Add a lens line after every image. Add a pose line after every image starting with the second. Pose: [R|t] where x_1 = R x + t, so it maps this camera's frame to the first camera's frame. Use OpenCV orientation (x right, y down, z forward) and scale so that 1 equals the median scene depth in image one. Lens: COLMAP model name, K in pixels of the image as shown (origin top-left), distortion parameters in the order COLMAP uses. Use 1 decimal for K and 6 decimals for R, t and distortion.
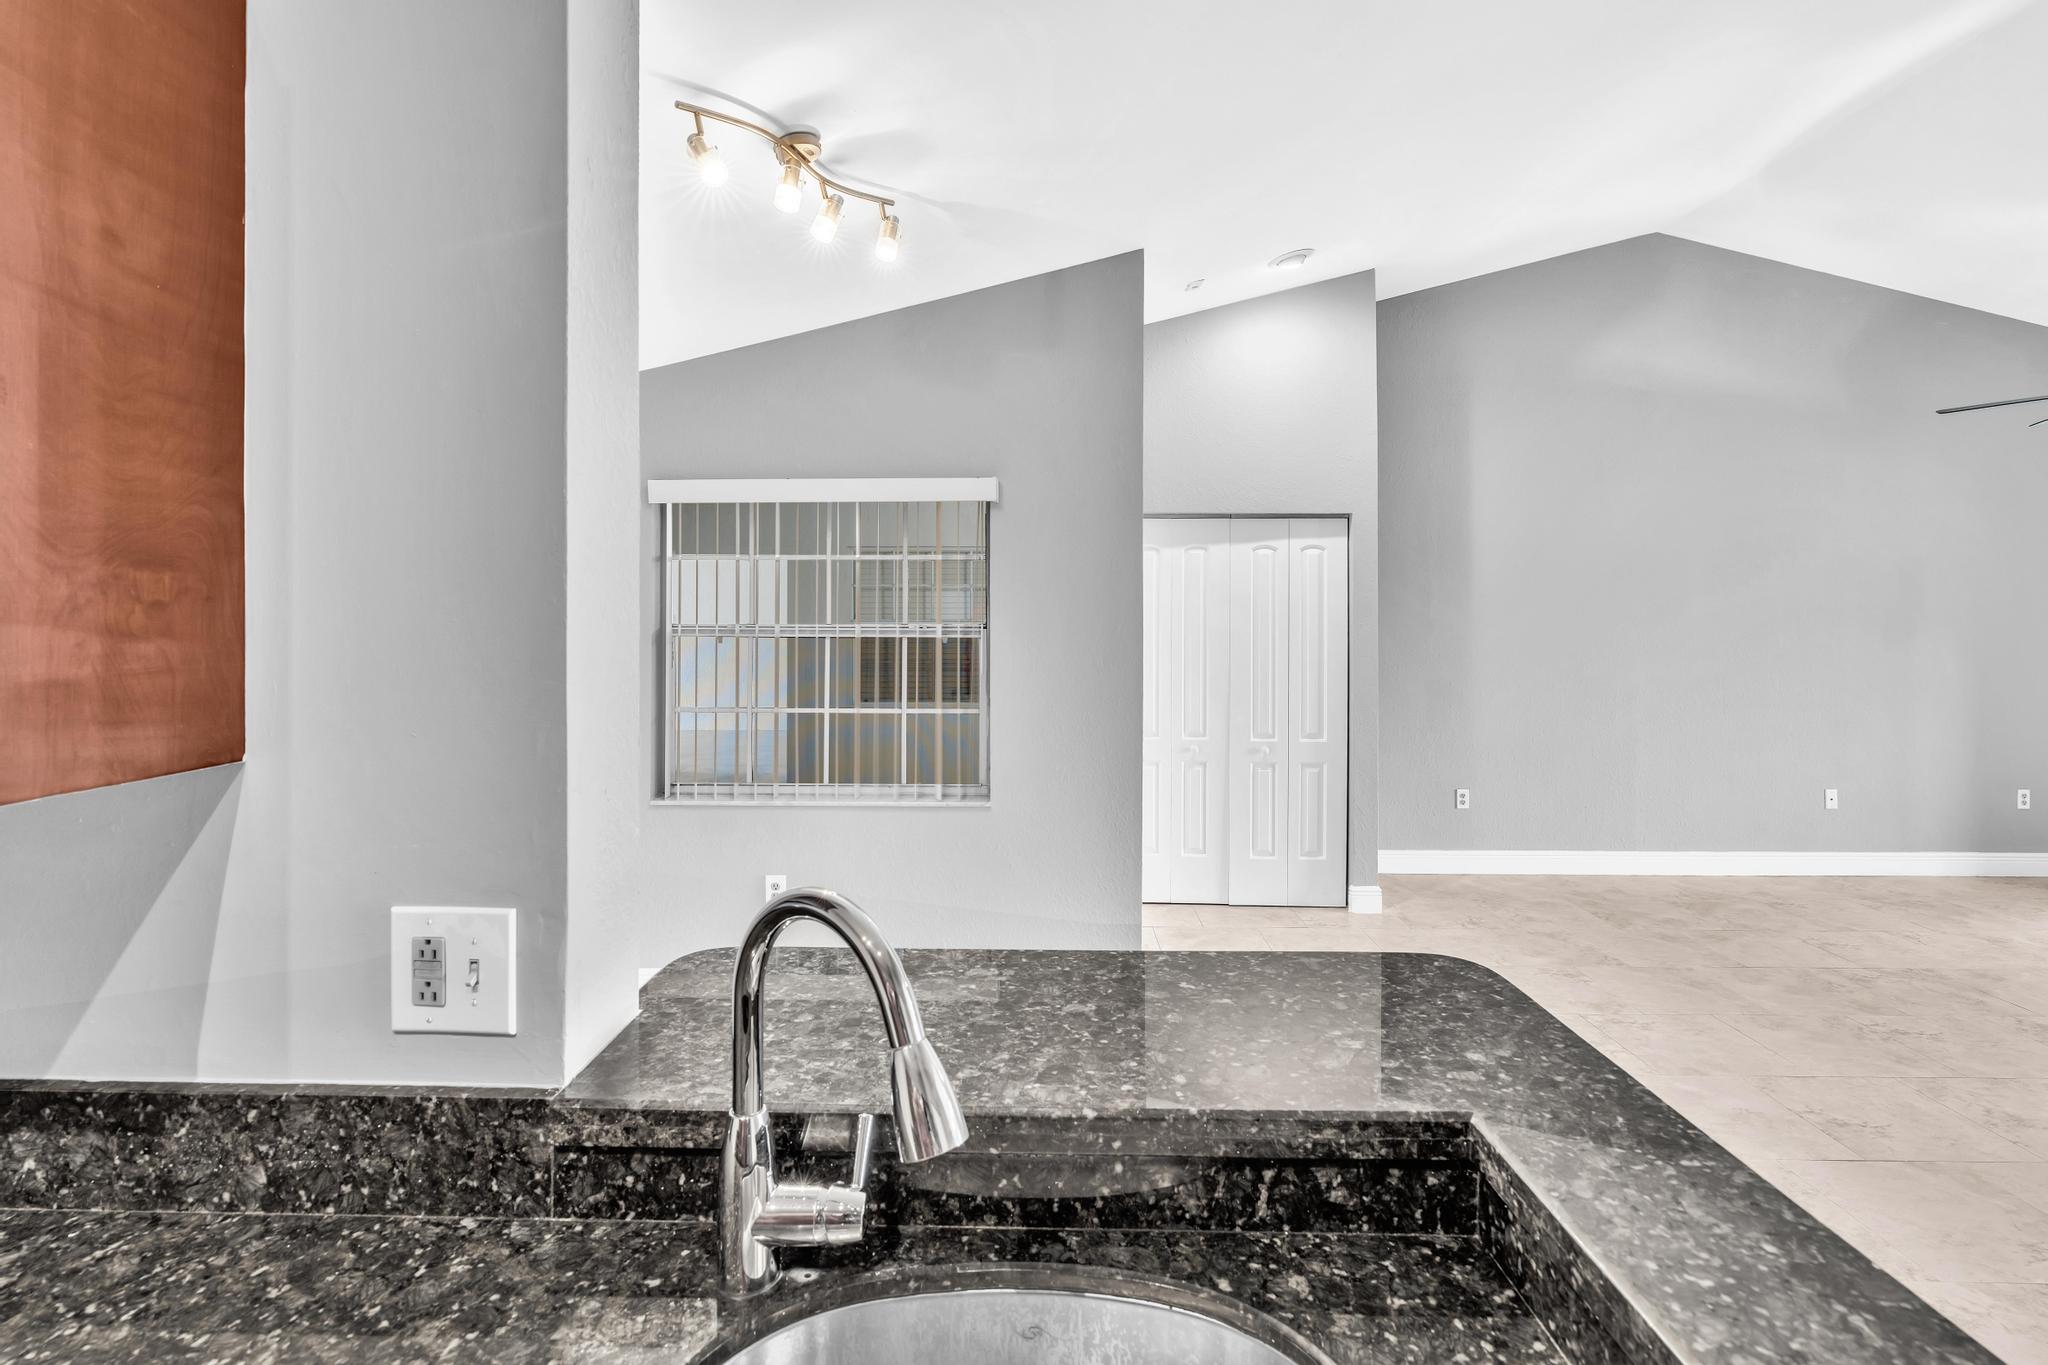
lens RADIAL K [[976.7, 0, 1028.9], [0, 976.7, 617.1], [0, 0, 1]] dist [-0.006062, 0.000385]
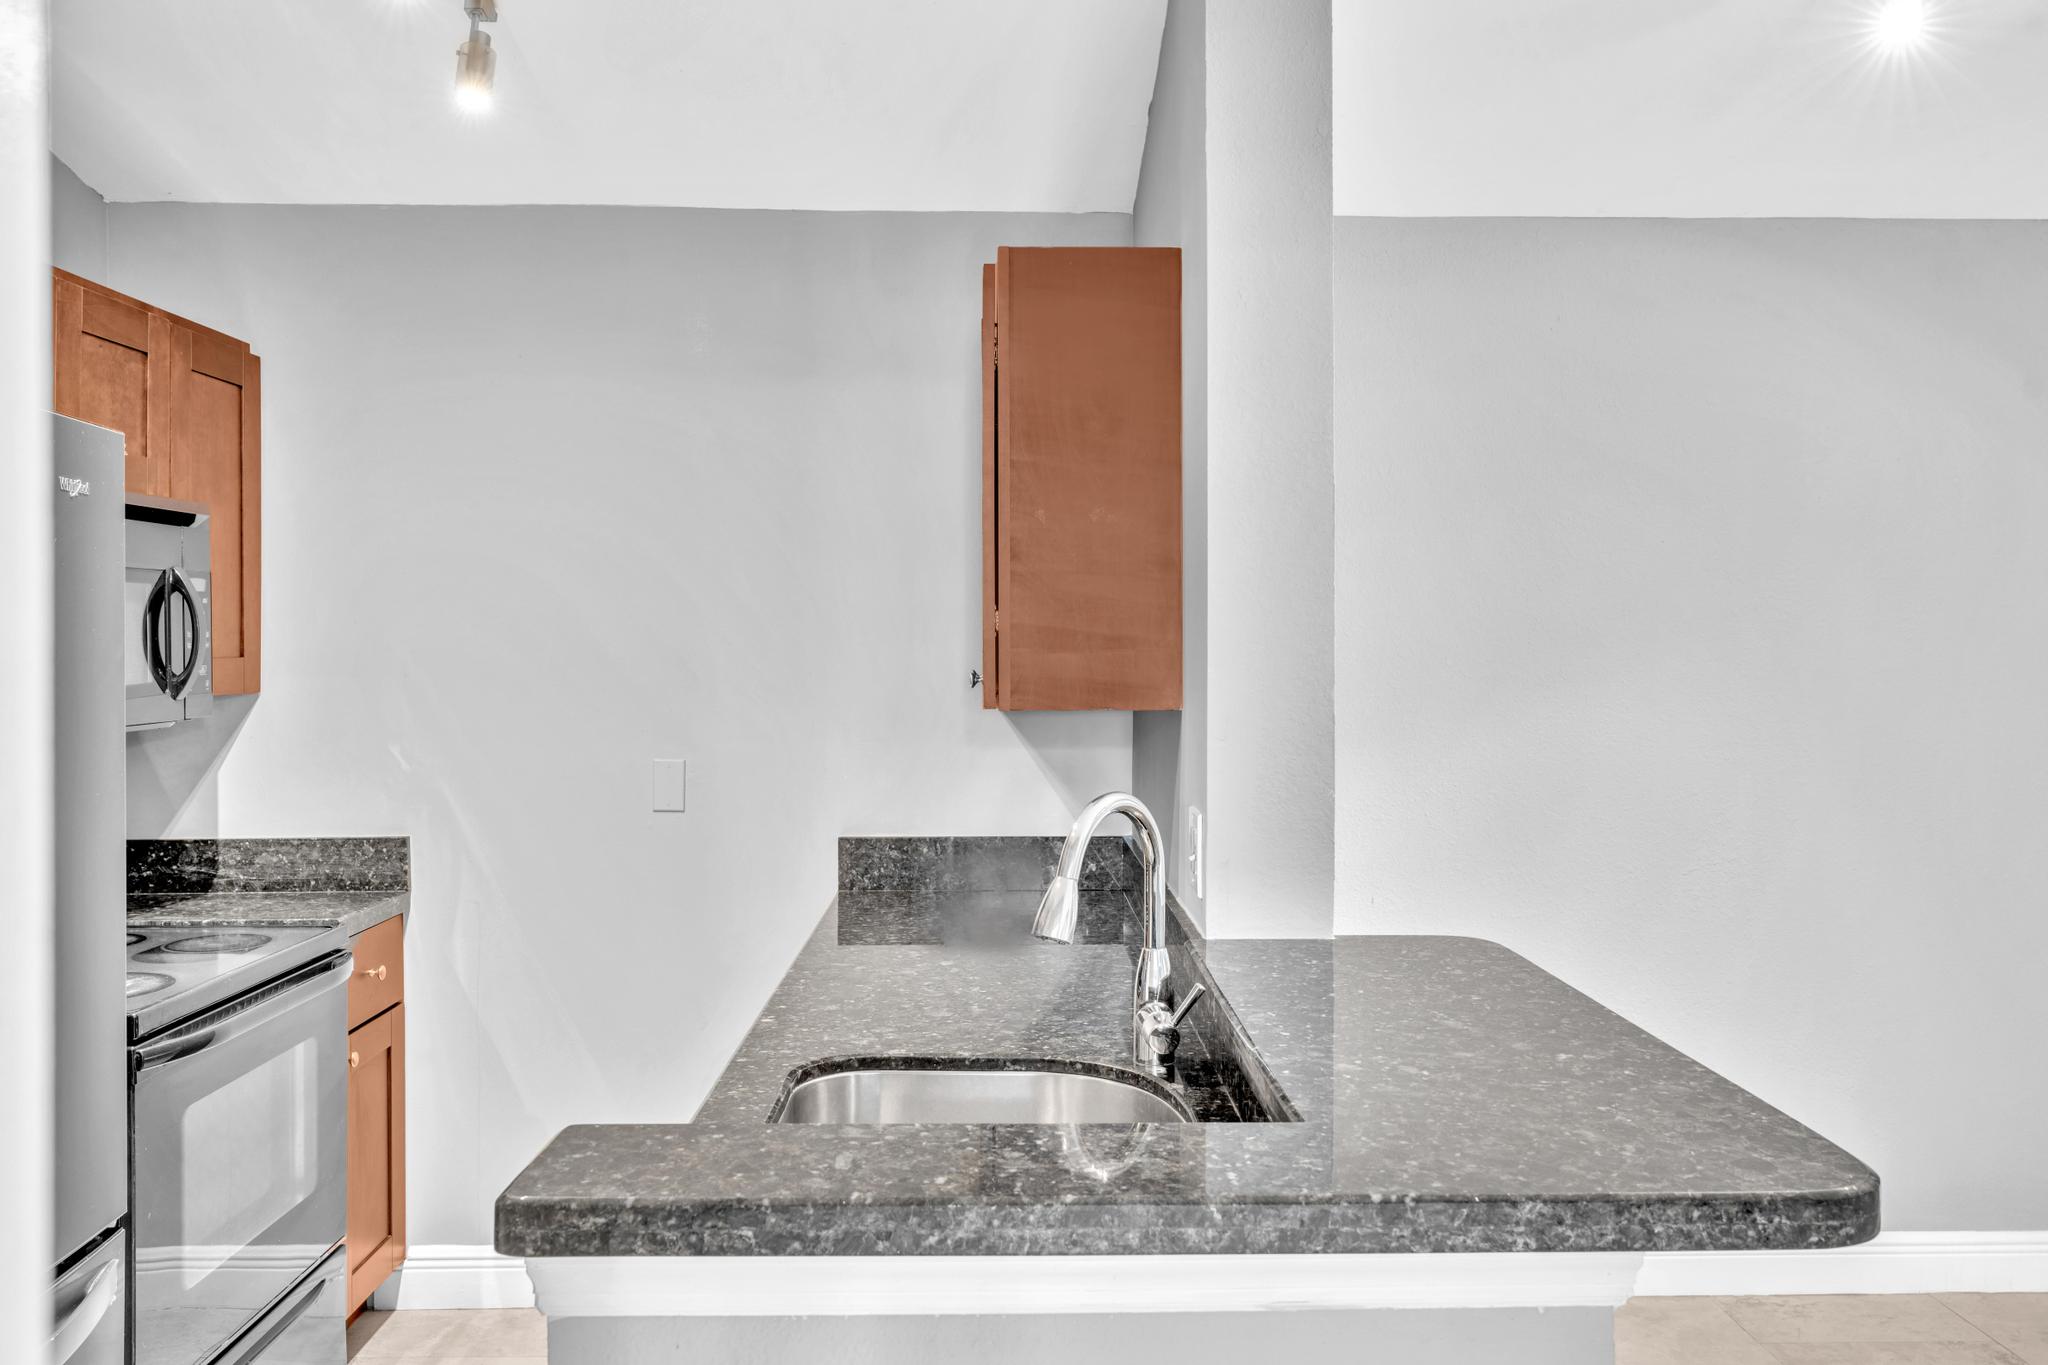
lens RADIAL K [[1567.4, 0, 1021.3], [0, 1567.4, 643.8], [0, 0, 1]] dist [0.001997, 0.003421]
pose [[0.037196, -0.002727, -0.999304, 1.925328], [0.002015, 0.999994, -0.002654, 0.044572], [0.999306, -0.001915, 0.037201, 0.652071]]
